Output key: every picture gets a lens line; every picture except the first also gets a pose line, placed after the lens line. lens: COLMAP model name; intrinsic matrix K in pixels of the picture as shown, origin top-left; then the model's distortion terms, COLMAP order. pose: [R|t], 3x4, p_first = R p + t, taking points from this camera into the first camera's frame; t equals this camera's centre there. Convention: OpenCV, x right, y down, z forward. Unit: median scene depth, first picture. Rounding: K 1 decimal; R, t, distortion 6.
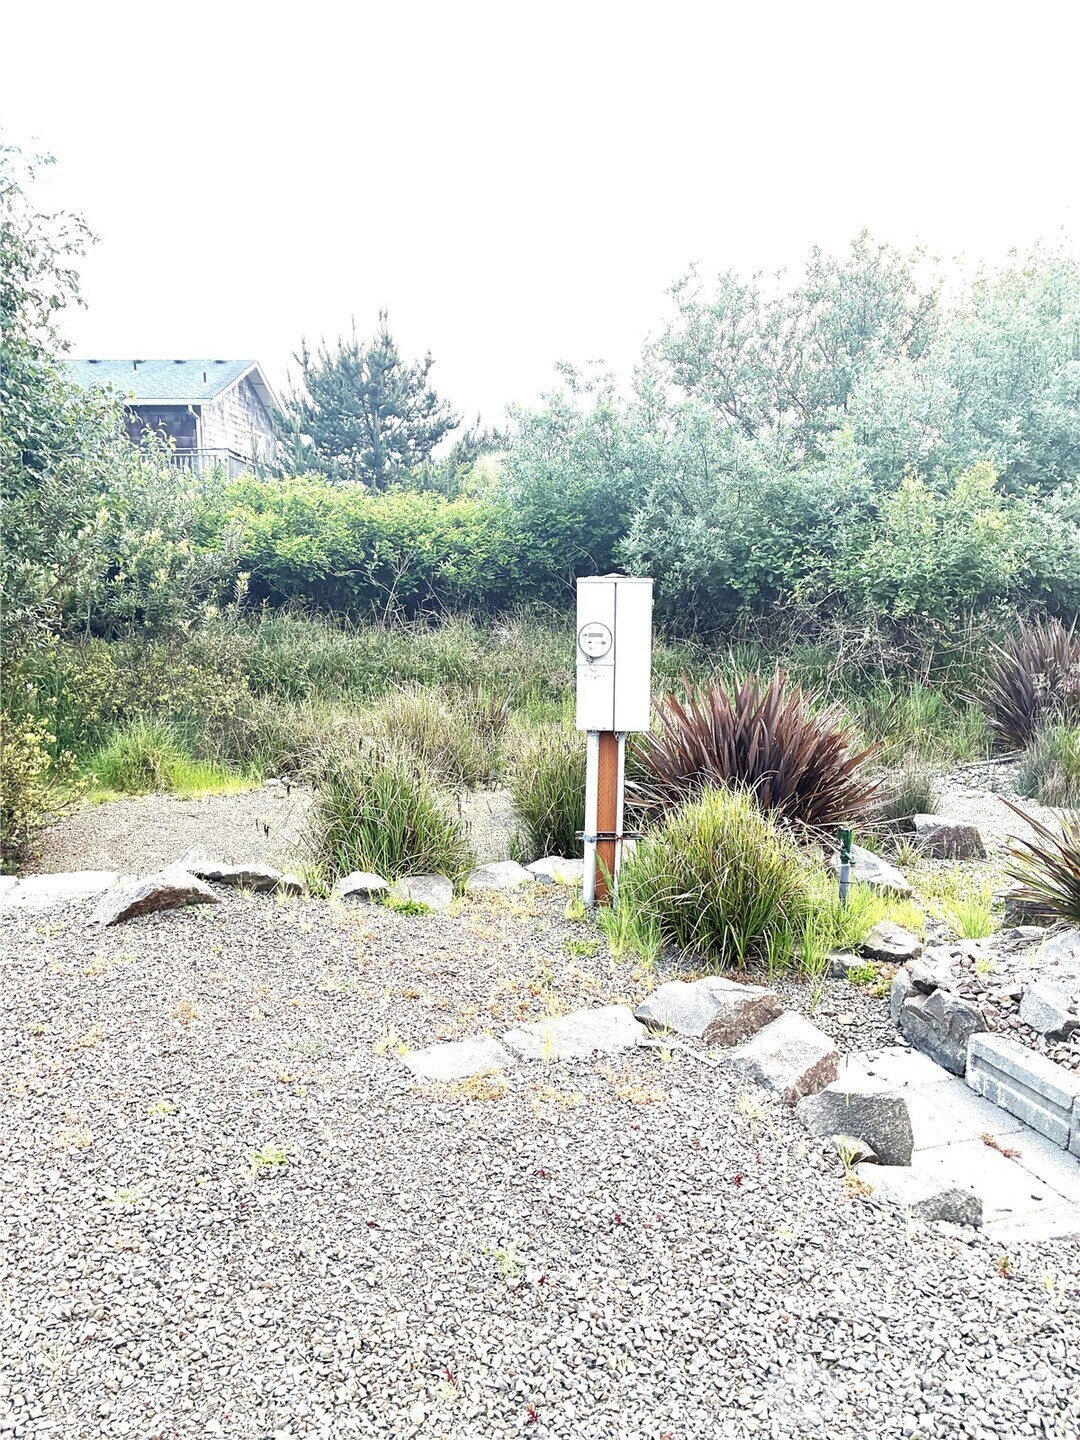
lens RADIAL K [[1074.4, 0, 538.1], [0, 1074.4, 719.6], [0, 0, 1]] dist [0.023609, -0.063792]
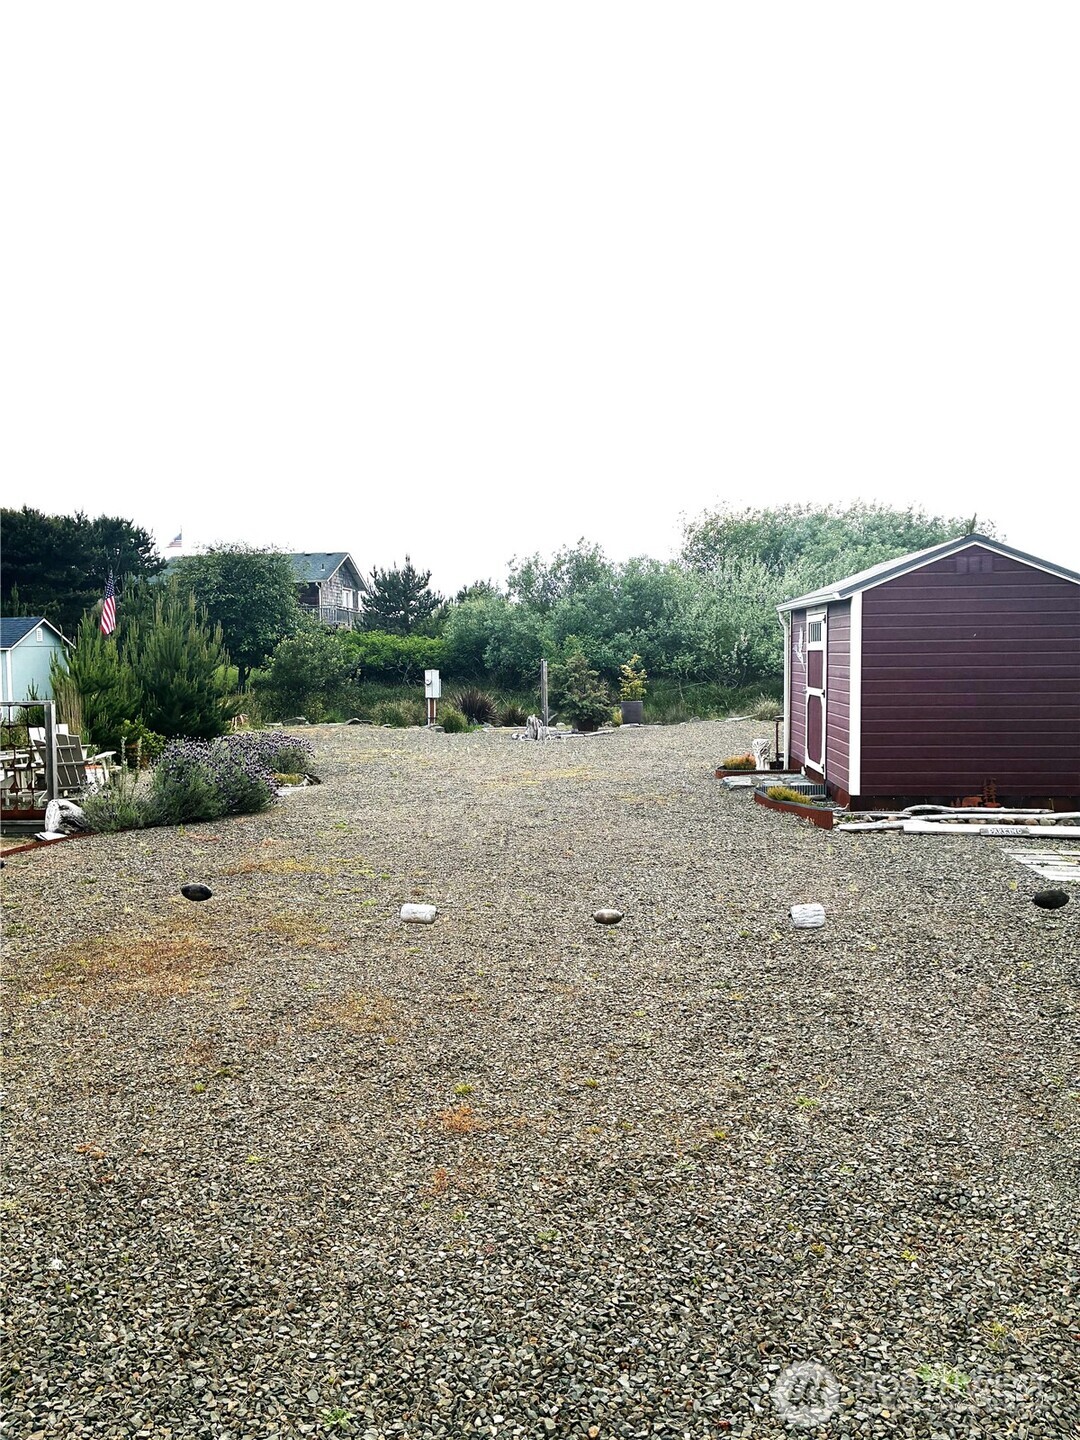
lens RADIAL K [[1074.4, 0, 541.3], [0, 1074.4, 719.3], [0, 0, 1]] dist [0.023609, -0.063792]
pose [[0.998456, -0.014555, -0.053608, 0.272153], [0.010328, 0.996876, -0.078298, 0.165720], [0.054580, 0.077624, 0.995488, -1.318211]]
